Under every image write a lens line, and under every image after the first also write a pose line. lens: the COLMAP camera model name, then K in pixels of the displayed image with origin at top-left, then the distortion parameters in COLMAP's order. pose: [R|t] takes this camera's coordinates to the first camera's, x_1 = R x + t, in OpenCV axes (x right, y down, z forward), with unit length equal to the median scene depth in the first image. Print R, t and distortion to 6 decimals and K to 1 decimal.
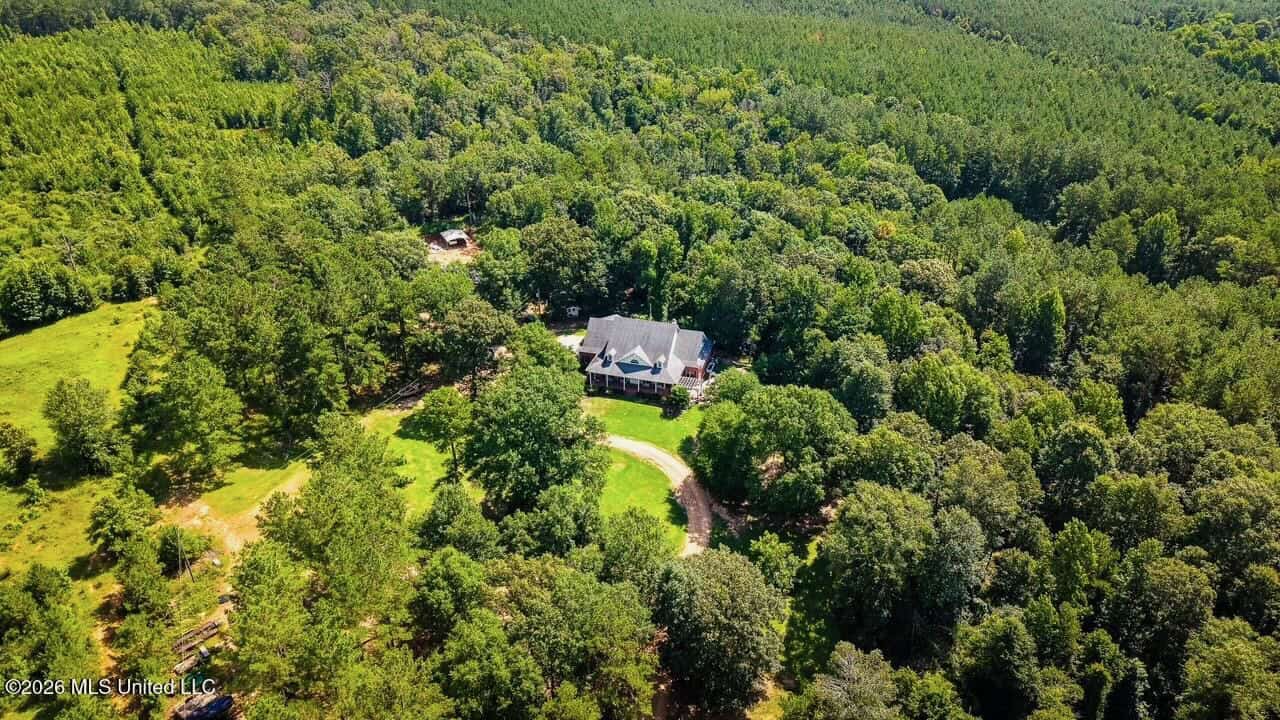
lens RADIAL K [[853.2, 0, 640.9], [0, 853.2, 365.4], [0, 0, 1]] dist [0.059893, -0.068320]
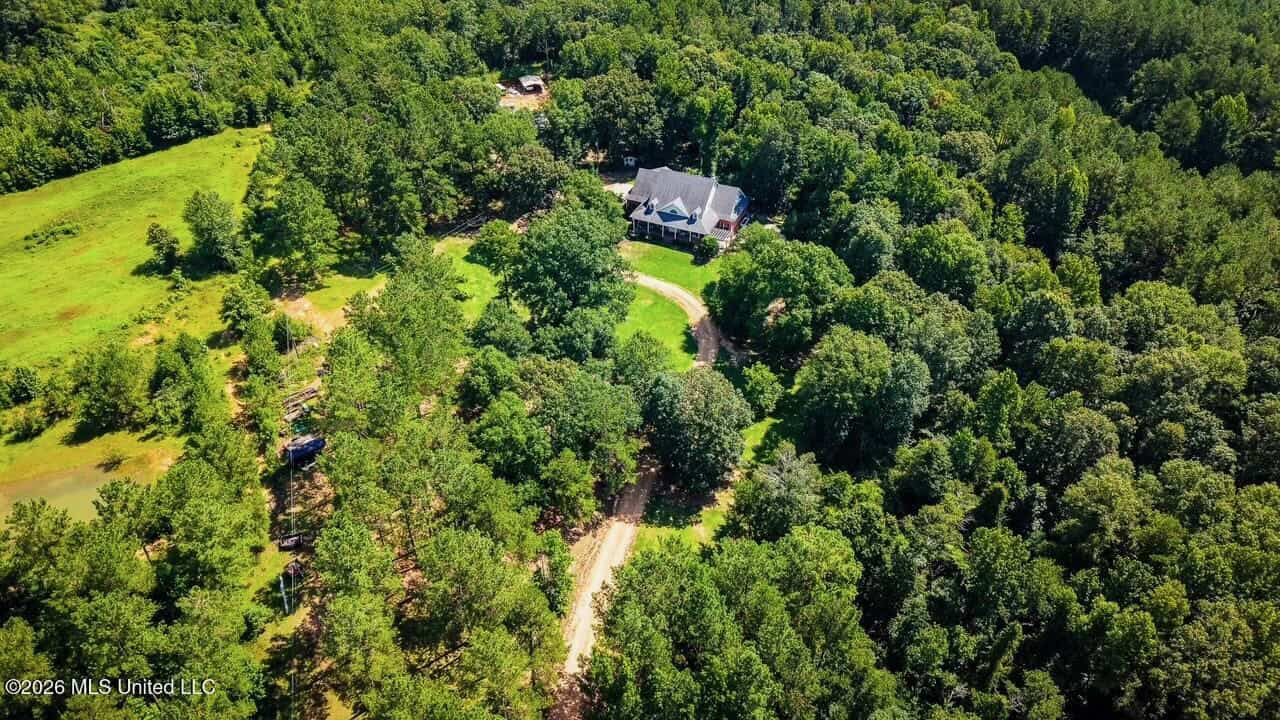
lens RADIAL K [[853.2, 0, 640.9], [0, 853.2, 365.4], [0, 0, 1]] dist [0.059893, -0.068320]
pose [[0.991246, 0.087842, -0.098566, 0.078876], [-0.069887, 0.982482, 0.172758, 0.003461], [0.112015, -0.164357, 0.980020, -0.139261]]
